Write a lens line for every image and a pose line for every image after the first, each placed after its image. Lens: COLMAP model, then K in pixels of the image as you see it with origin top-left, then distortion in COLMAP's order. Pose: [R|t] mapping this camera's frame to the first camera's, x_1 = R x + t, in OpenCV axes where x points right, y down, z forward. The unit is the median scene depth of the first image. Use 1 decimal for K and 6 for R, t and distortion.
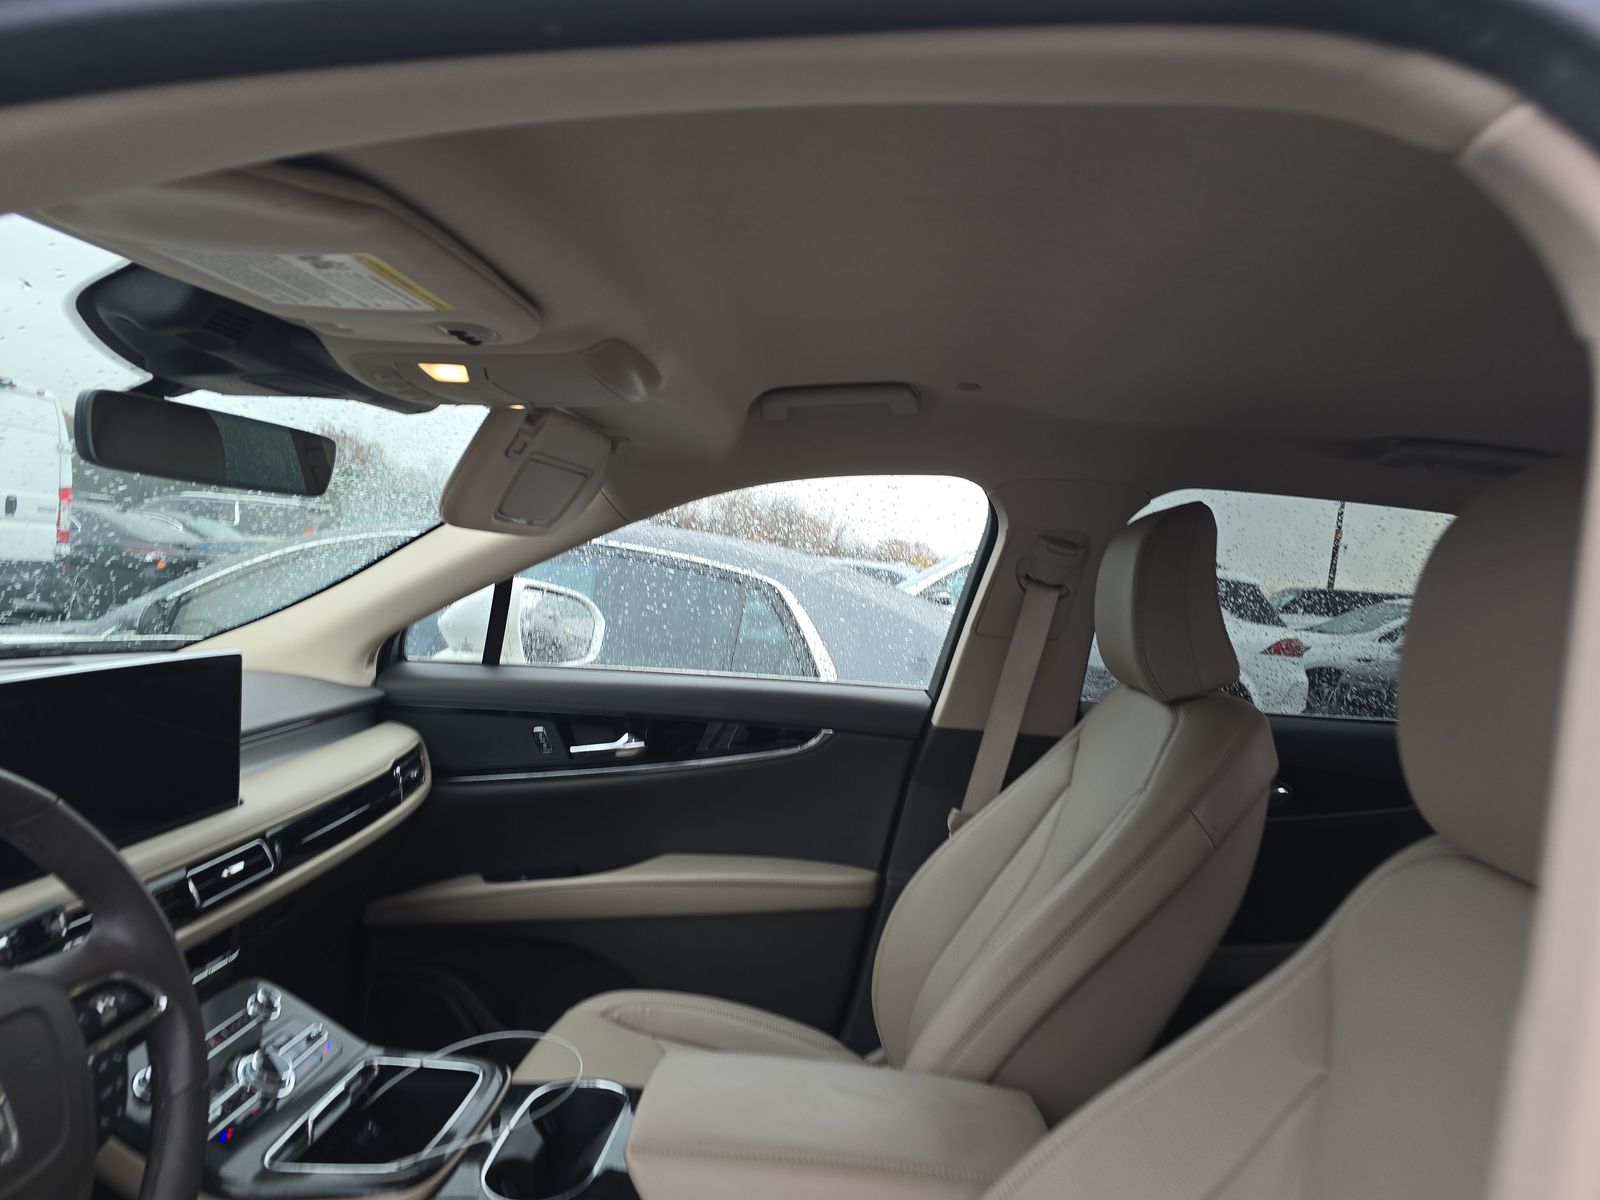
lens RADIAL K [[1022.7, 0, 802.9], [0, 1022.7, 593.8], [0, 0, 1]] dist [0.031595, -0.030684]
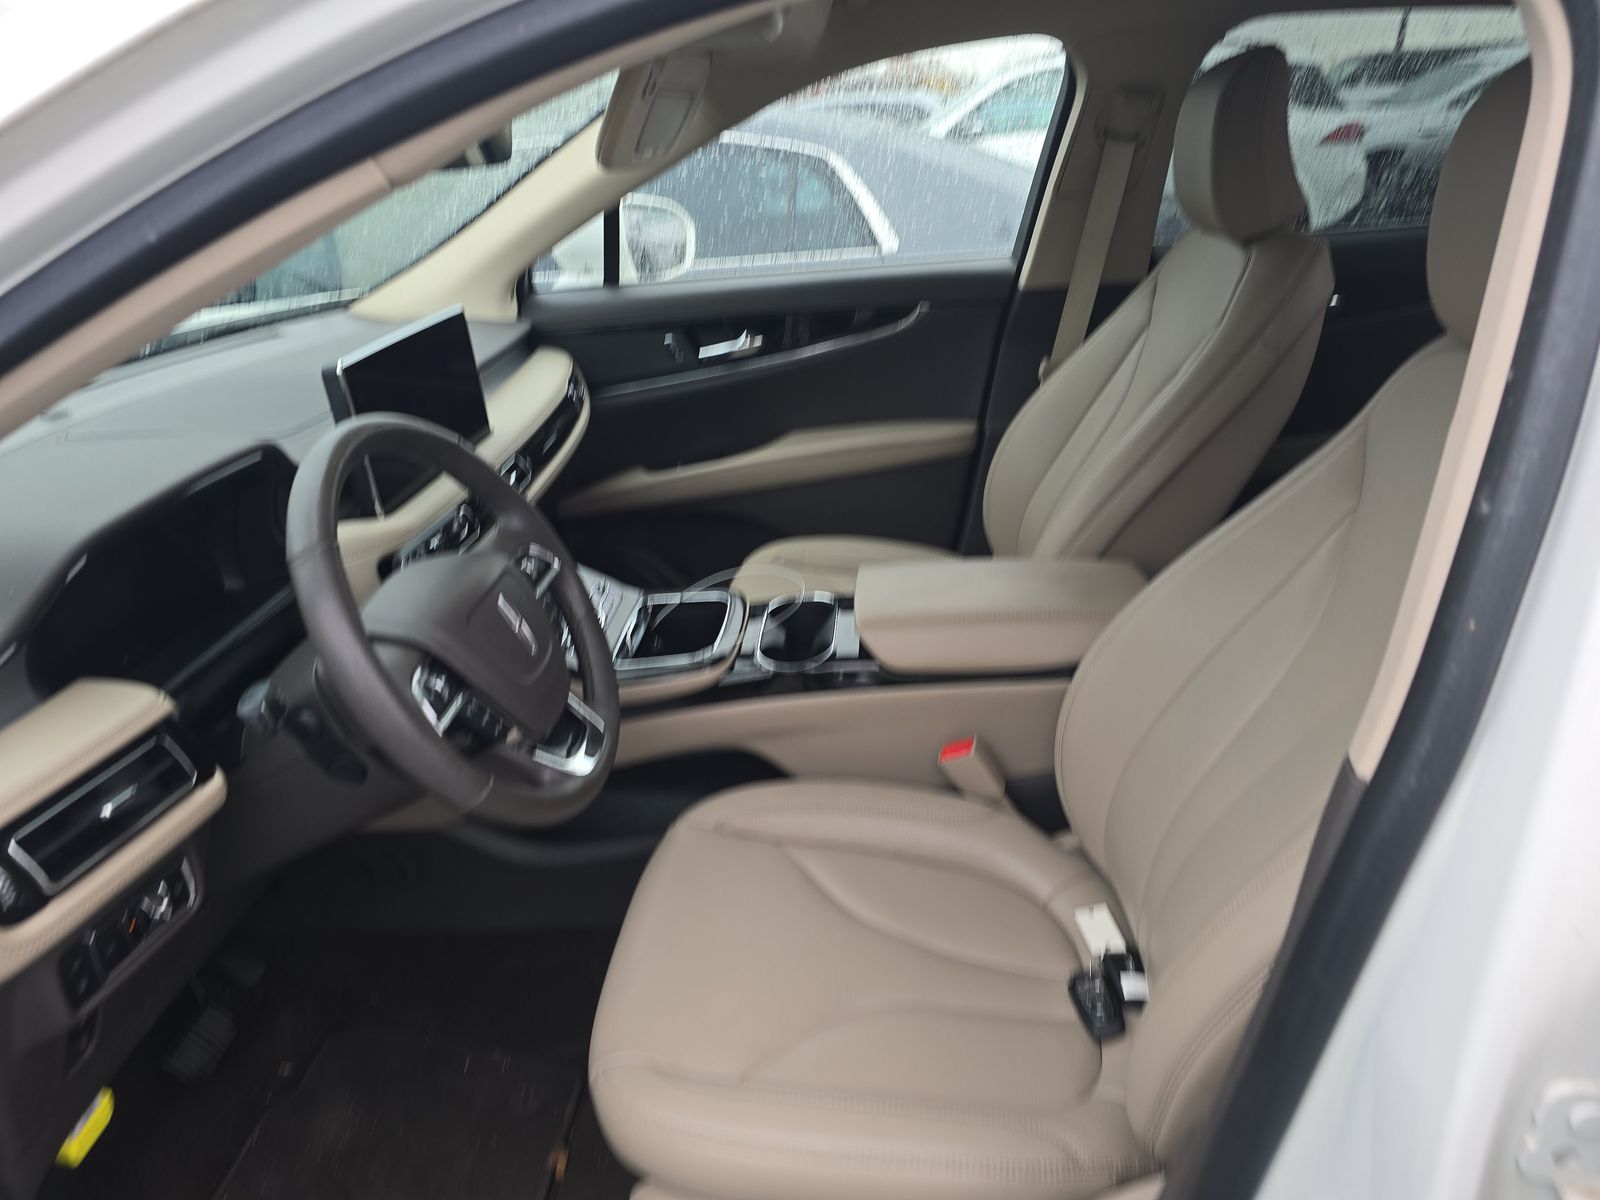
lens RADIAL K [[1022.7, 0, 802.9], [0, 1022.7, 593.8], [0, 0, 1]] dist [0.031595, -0.030684]
pose [[0.990725, -0.122560, -0.058673, -0.082134], [0.135813, 0.906740, 0.399220, -0.047394], [0.004273, -0.403486, 0.914976, -0.159355]]
